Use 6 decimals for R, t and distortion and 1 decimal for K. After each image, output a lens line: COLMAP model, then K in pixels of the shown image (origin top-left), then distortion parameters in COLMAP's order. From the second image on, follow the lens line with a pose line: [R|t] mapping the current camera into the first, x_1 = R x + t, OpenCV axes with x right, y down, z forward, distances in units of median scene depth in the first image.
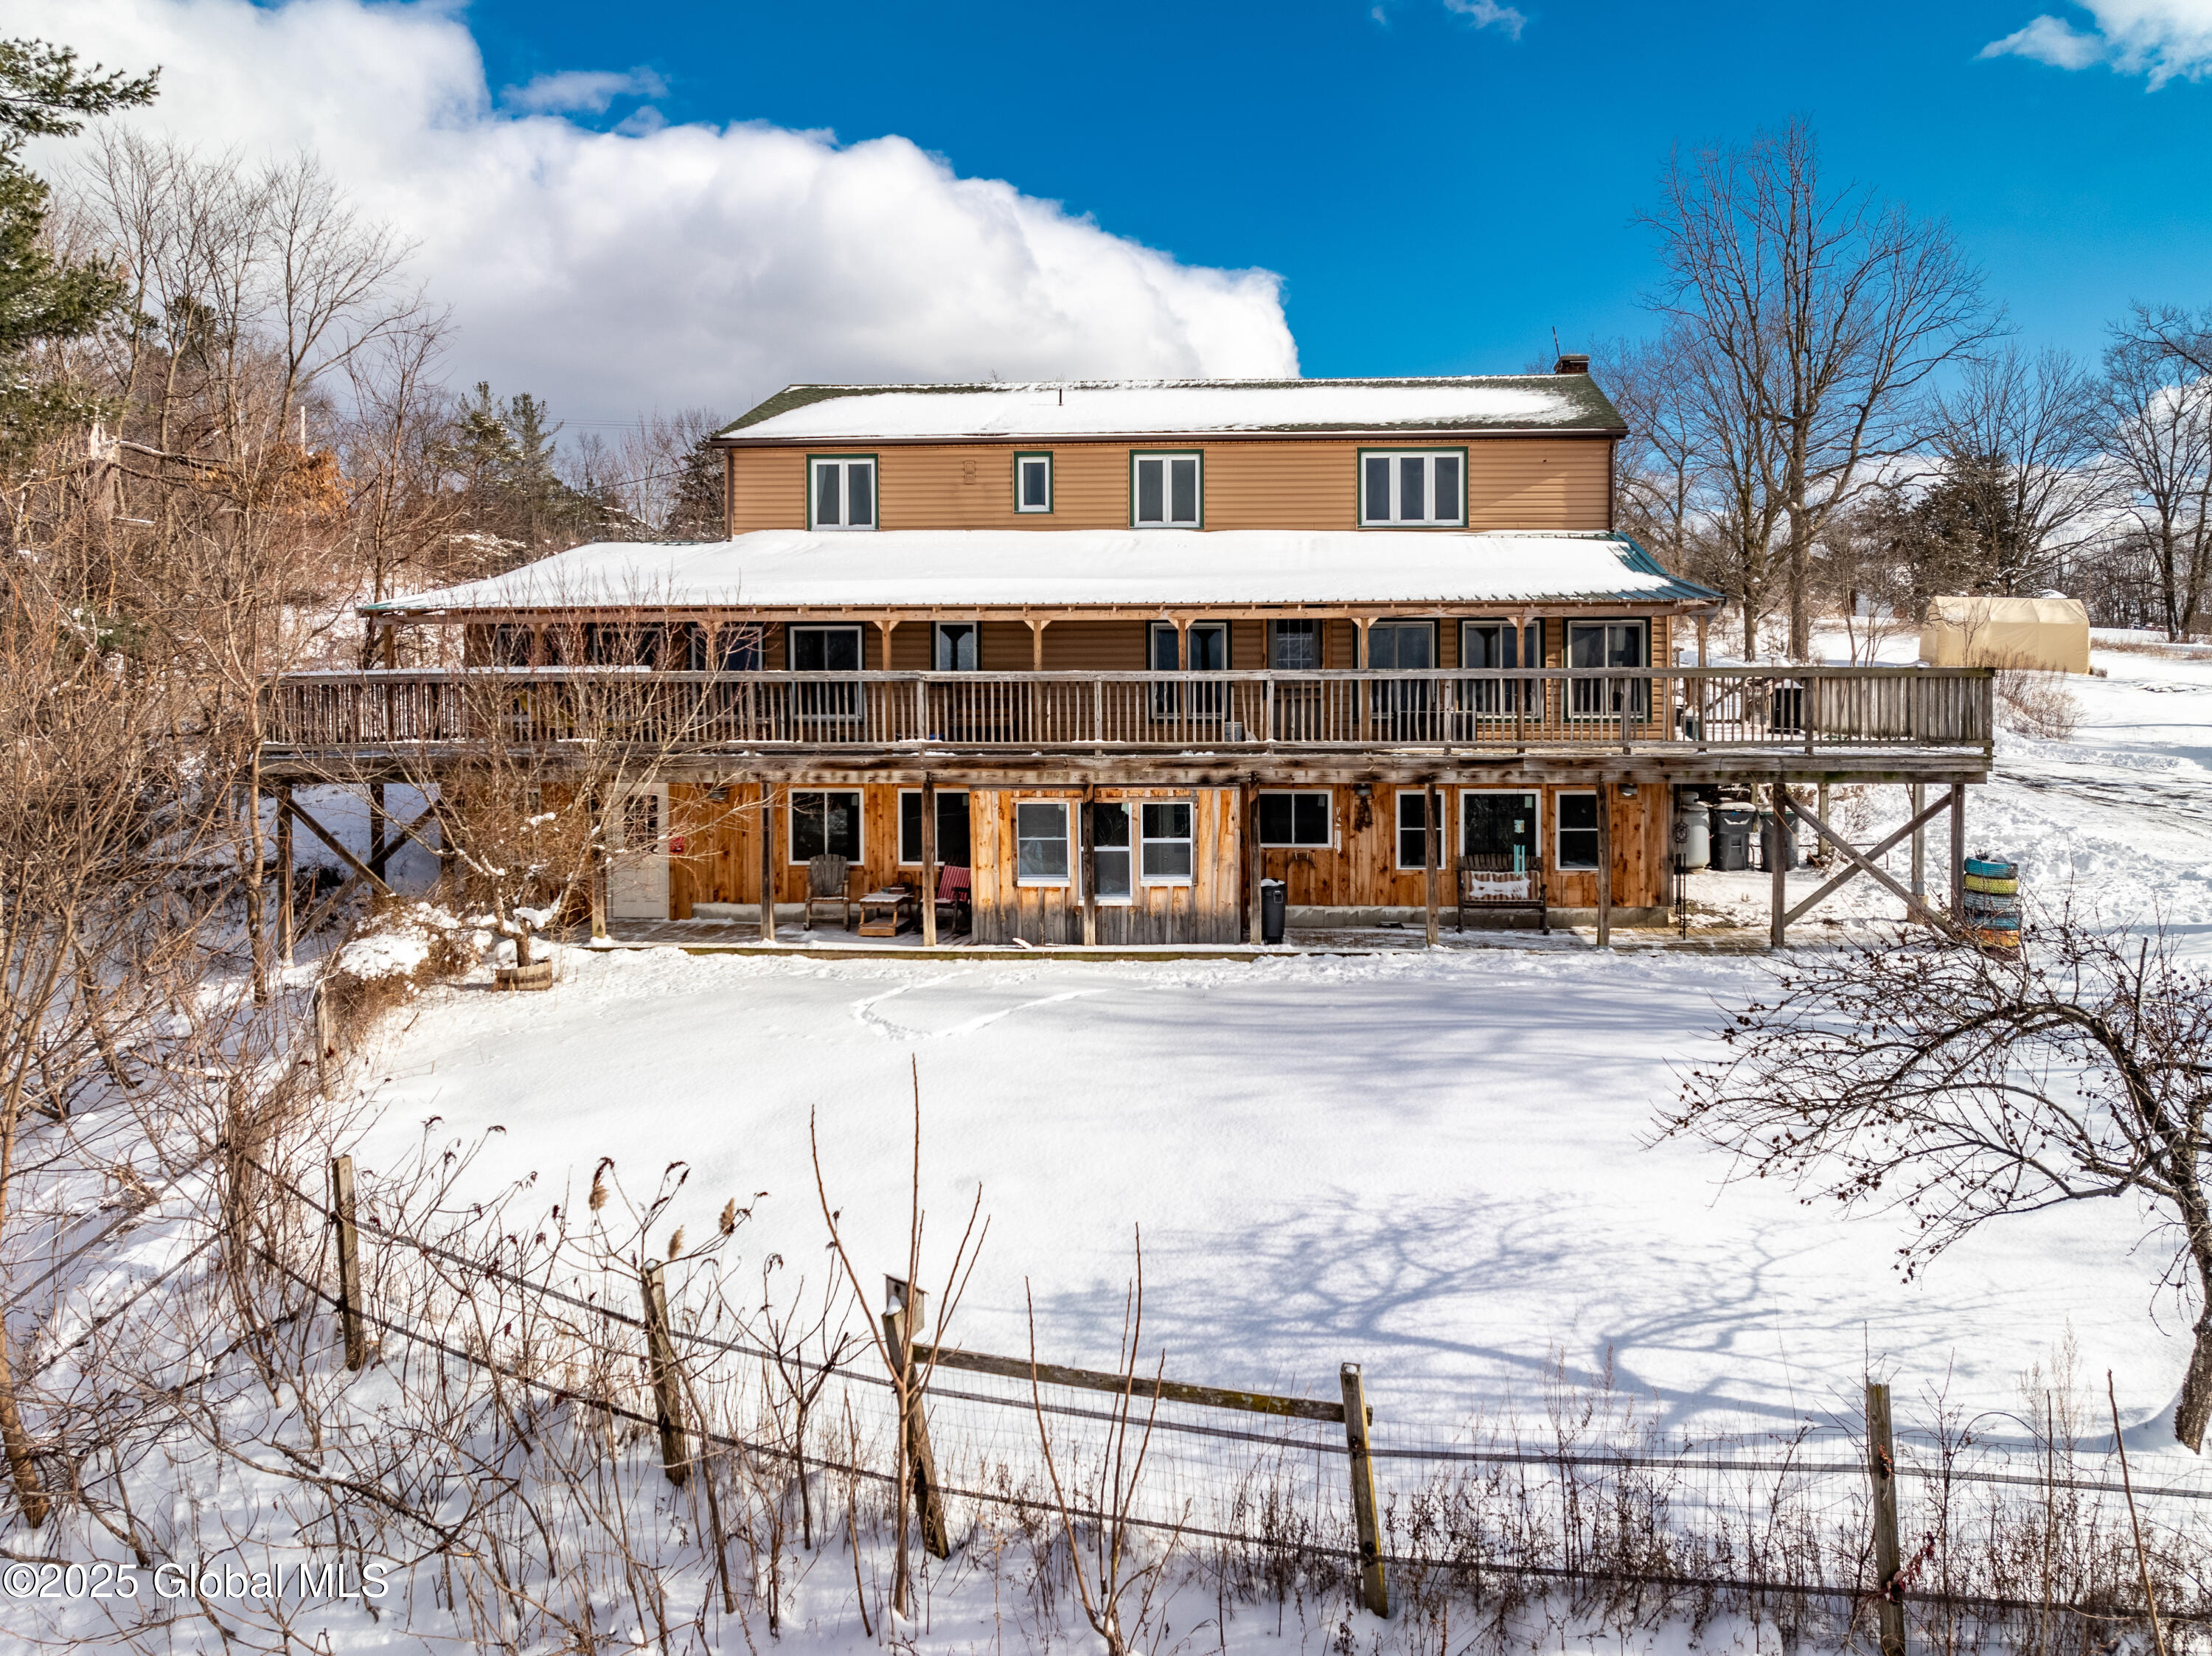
lens RADIAL K [[2684.9, 0, 1106.0], [0, 2684.9, 828.0], [0, 0, 1]] dist [-0.113462, 0.057718]
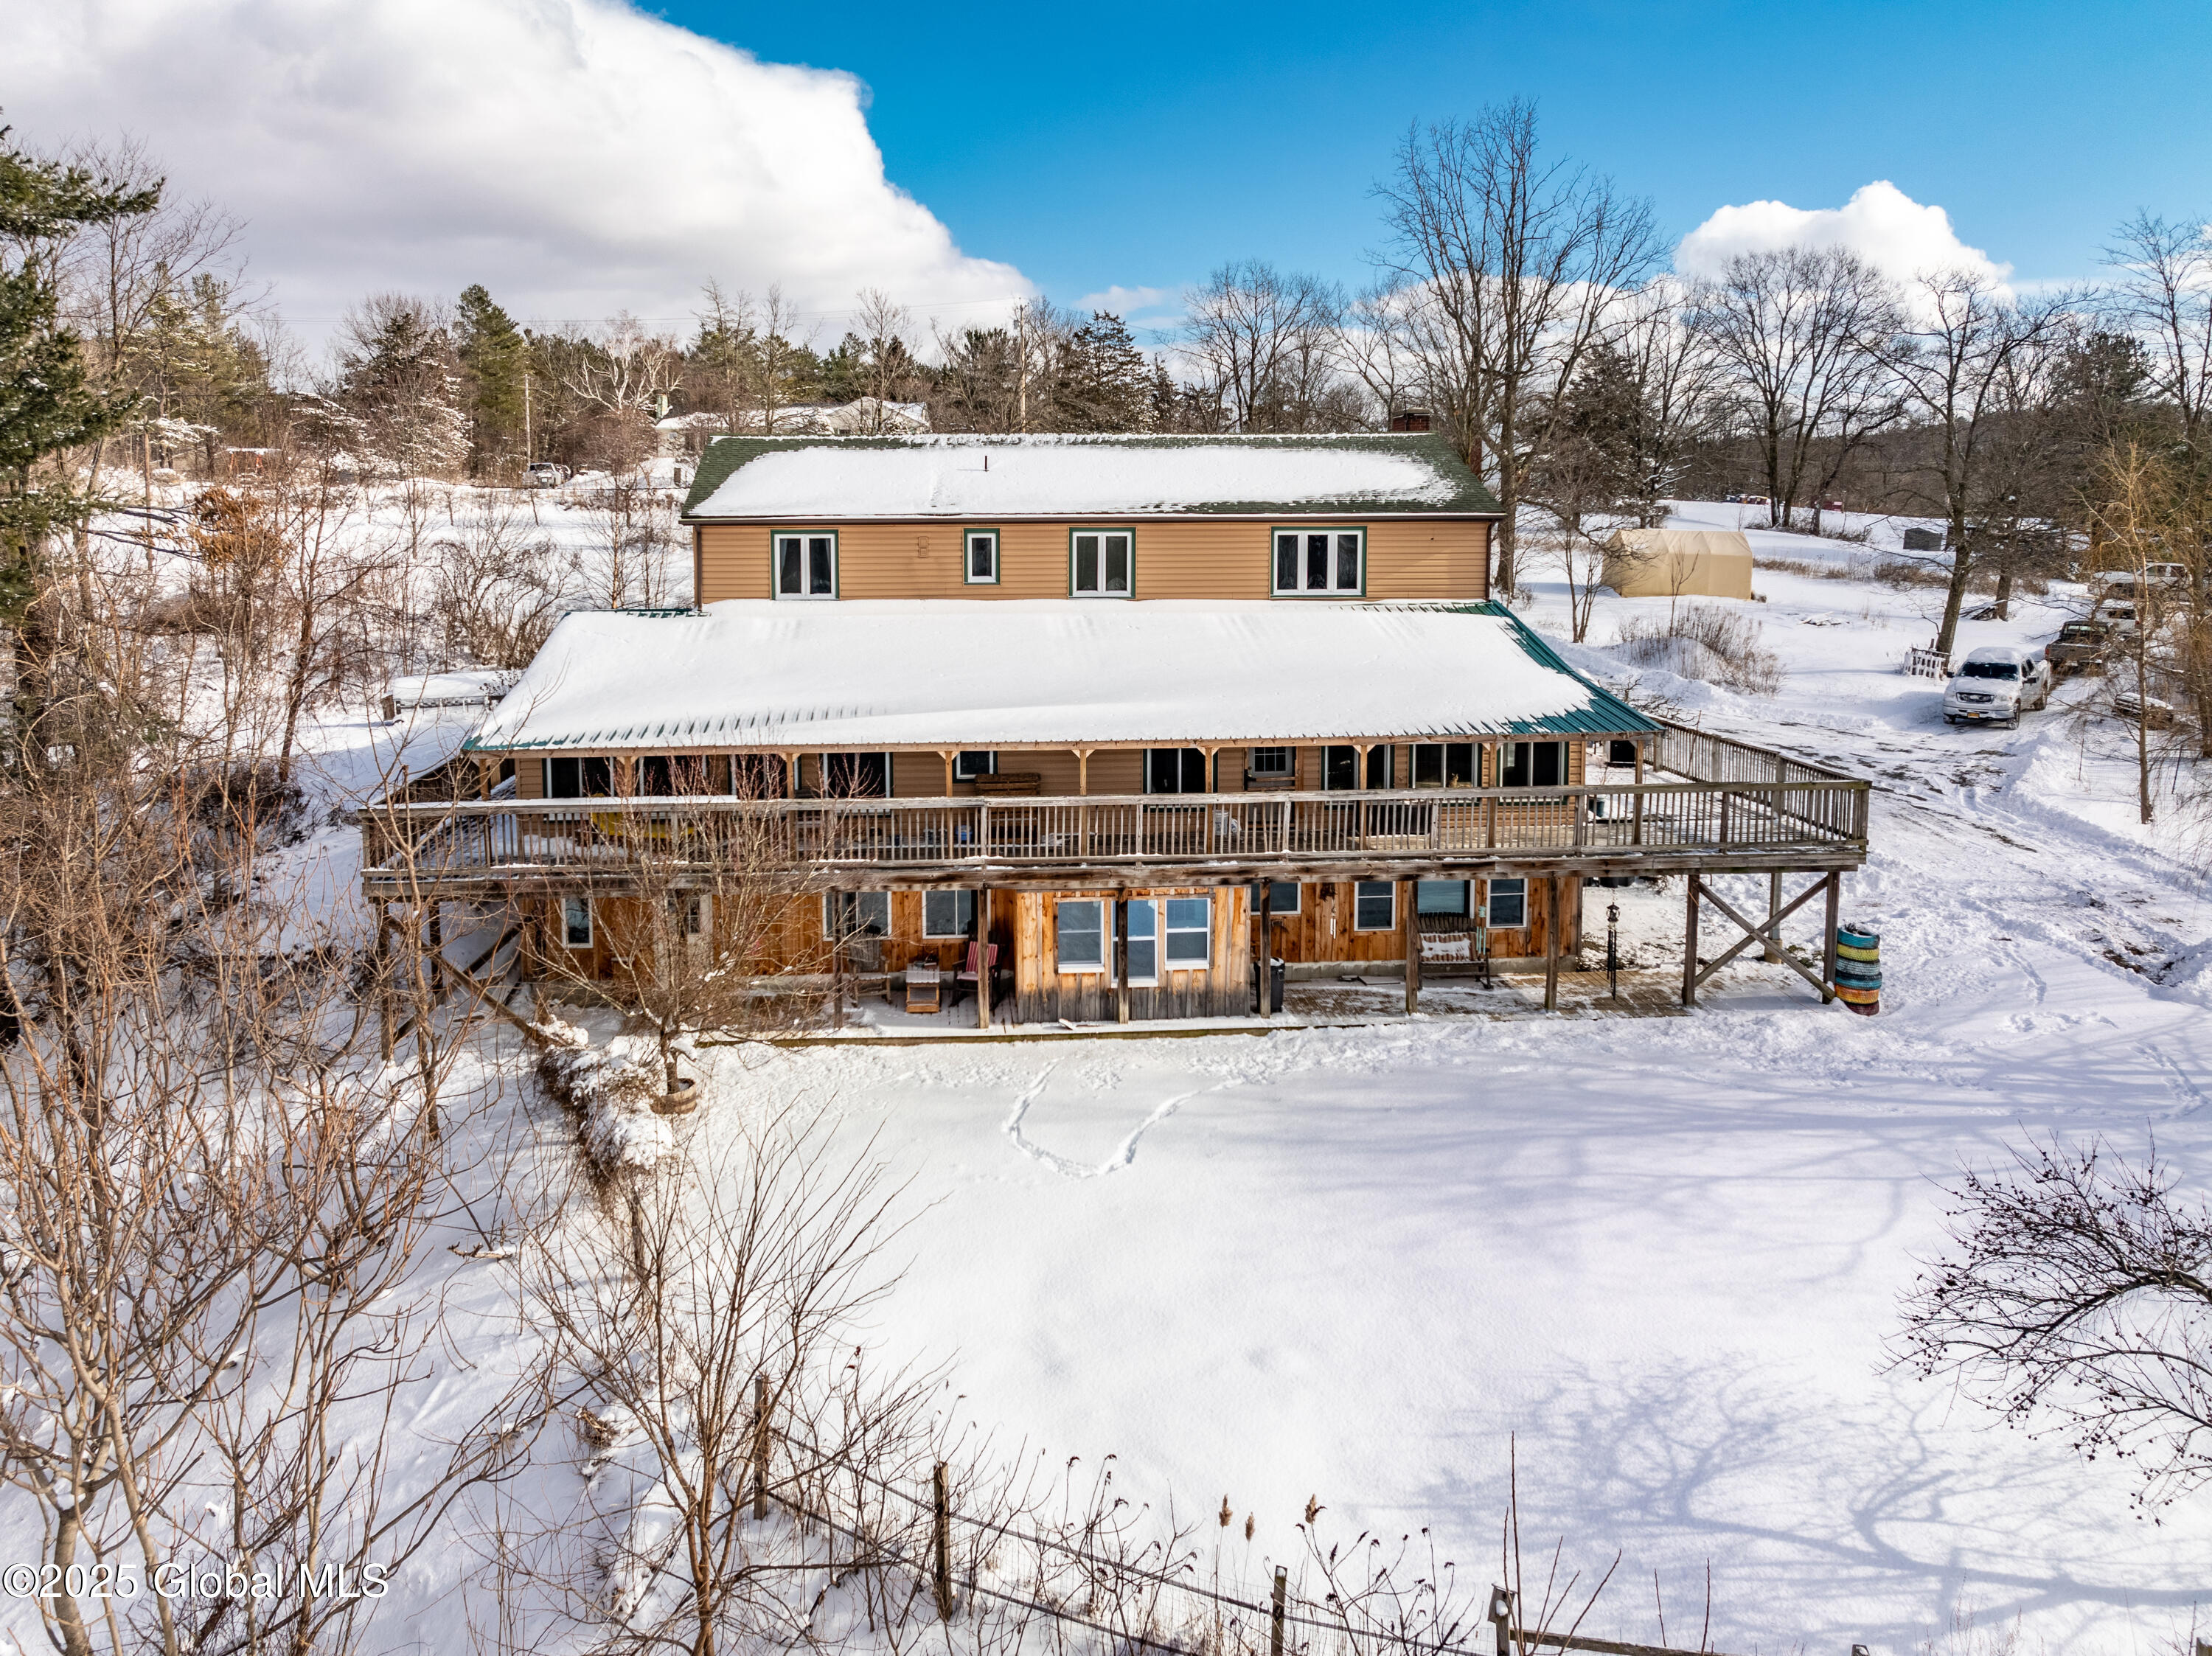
lens RADIAL K [[2684.9, 0, 1106.0], [0, 2684.9, 828.0], [0, 0, 1]] dist [-0.113462, 0.057718]
pose [[0.977938, -0.033540, 0.206184, -0.248255], [0.009344, 0.993061, 0.117225, -0.174747], [-0.208685, -0.112712, 0.971466, -0.116136]]
